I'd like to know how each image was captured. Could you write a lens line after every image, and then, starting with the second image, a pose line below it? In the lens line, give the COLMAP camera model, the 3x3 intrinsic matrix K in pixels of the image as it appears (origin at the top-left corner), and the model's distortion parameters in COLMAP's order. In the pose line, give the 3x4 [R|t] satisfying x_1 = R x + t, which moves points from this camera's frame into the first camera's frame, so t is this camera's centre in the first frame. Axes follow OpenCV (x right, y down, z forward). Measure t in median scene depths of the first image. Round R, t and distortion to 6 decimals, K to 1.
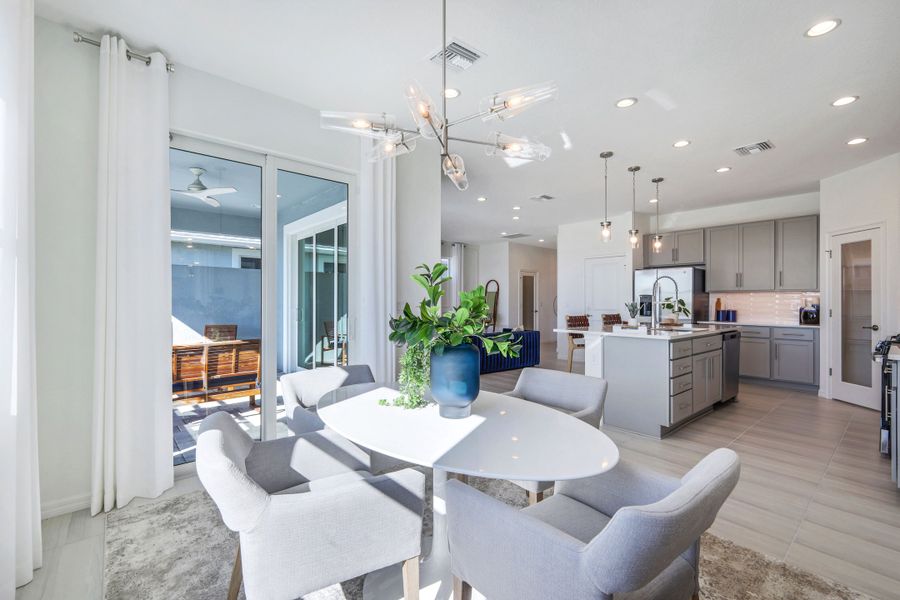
lens RADIAL K [[394.6, 0, 453.4], [0, 394.6, 299.0], [0, 0, 1]] dist [0.005438, -0.001050]
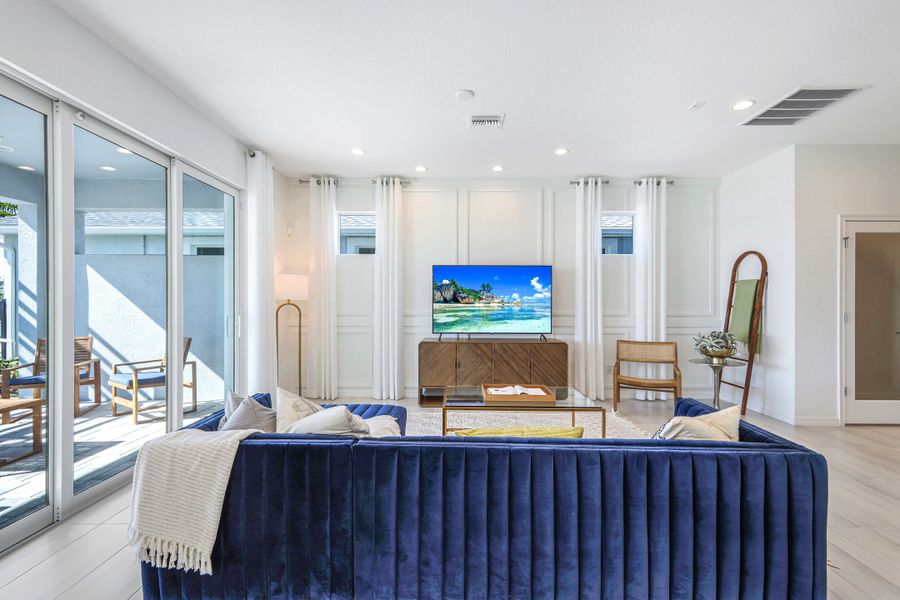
lens RADIAL K [[394.6, 0, 449.3], [0, 394.6, 298.8], [0, 0, 1]] dist [0.005438, -0.001050]
pose [[0.745500, -0.002087, -0.666502, 0.271271], [0.000892, 0.999997, -0.002133, 0.003050], [0.666505, 0.000996, 0.745500, 0.933760]]
